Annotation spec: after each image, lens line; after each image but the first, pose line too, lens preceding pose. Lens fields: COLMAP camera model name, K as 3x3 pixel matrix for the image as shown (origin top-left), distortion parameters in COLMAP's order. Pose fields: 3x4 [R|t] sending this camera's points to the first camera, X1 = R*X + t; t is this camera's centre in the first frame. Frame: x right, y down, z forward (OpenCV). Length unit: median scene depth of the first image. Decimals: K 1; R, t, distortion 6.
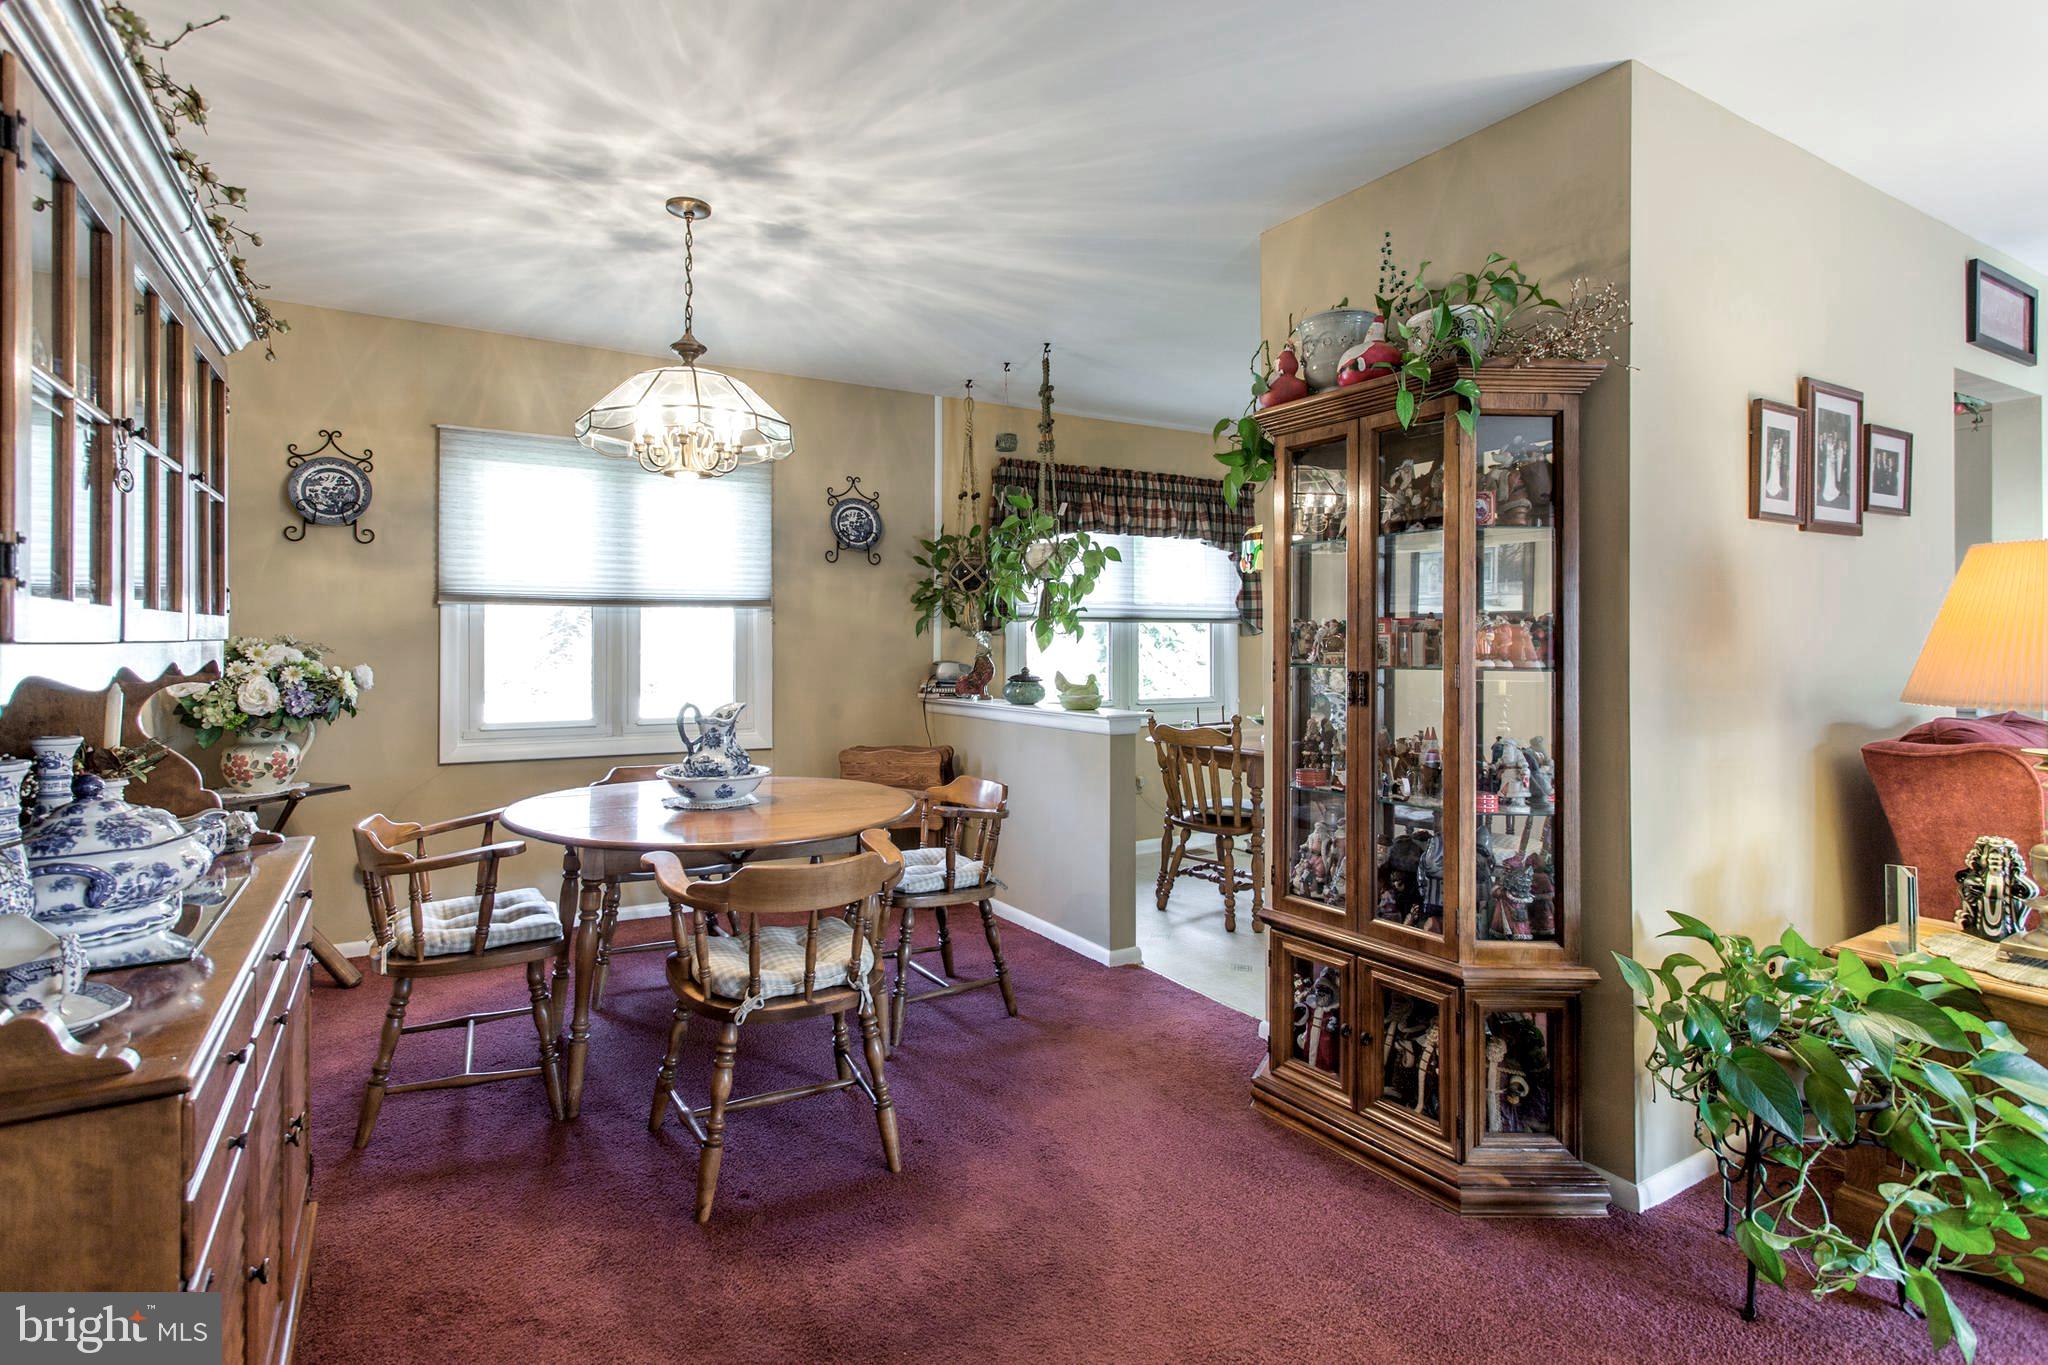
lens RADIAL K [[987.8, 0, 982.6], [0, 987.8, 647.2], [0, 0, 1]] dist [0.003482, 0.001905]
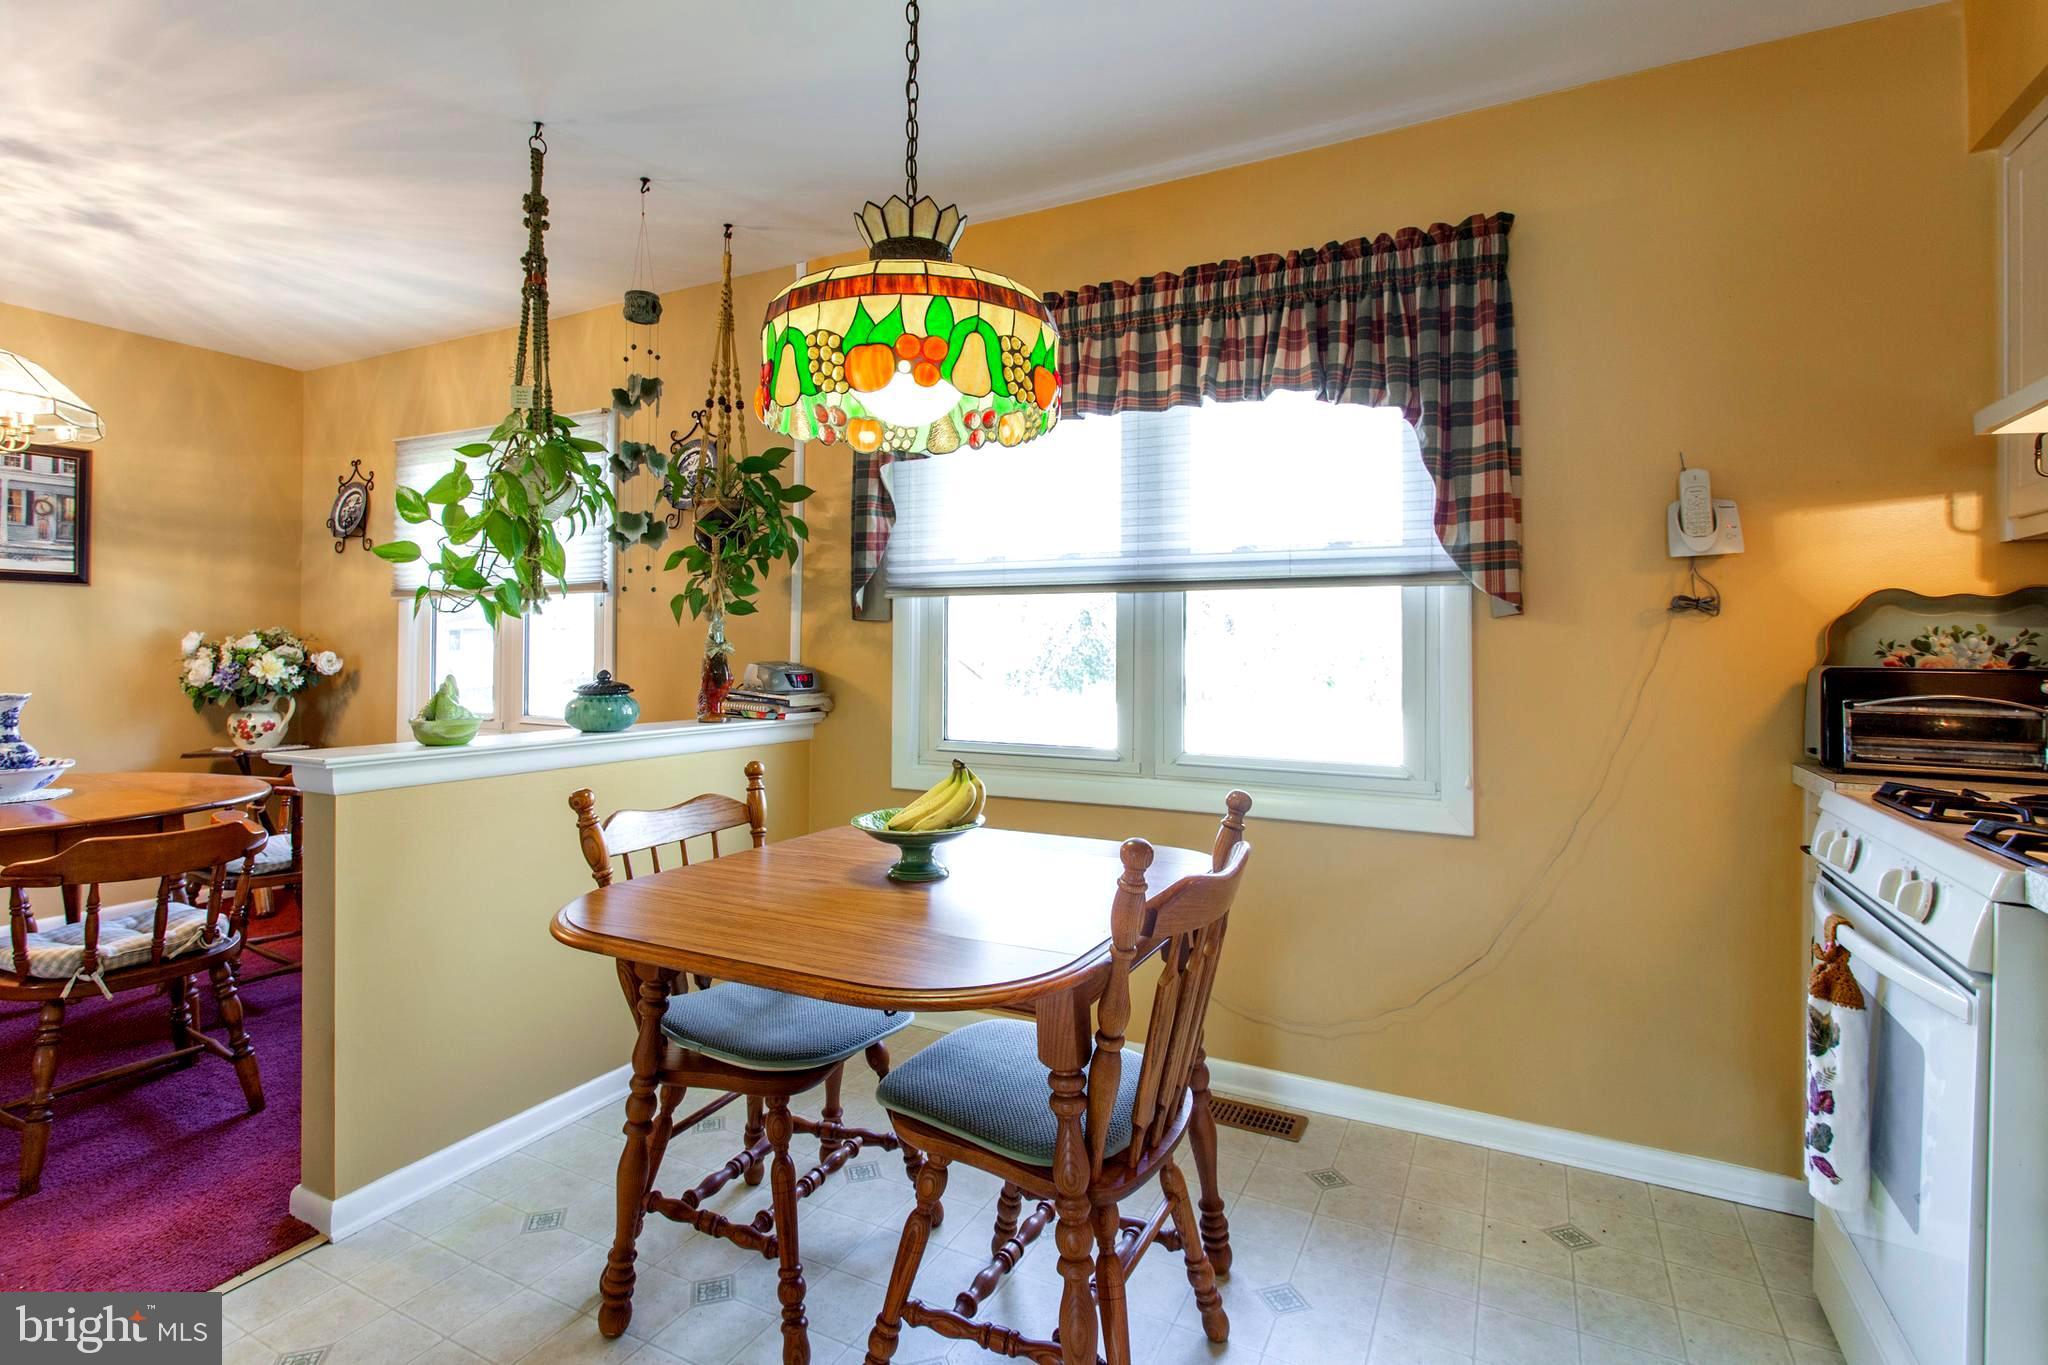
lens RADIAL K [[987.8, 0, 982.6], [0, 987.8, 647.2], [0, 0, 1]] dist [0.003482, 0.001905]
pose [[0.532843, 0.001099, -0.846213, 0.891084], [-0.009411, 0.999945, -0.004628, 0.010930], [0.846161, 0.010430, 0.532824, 1.138739]]
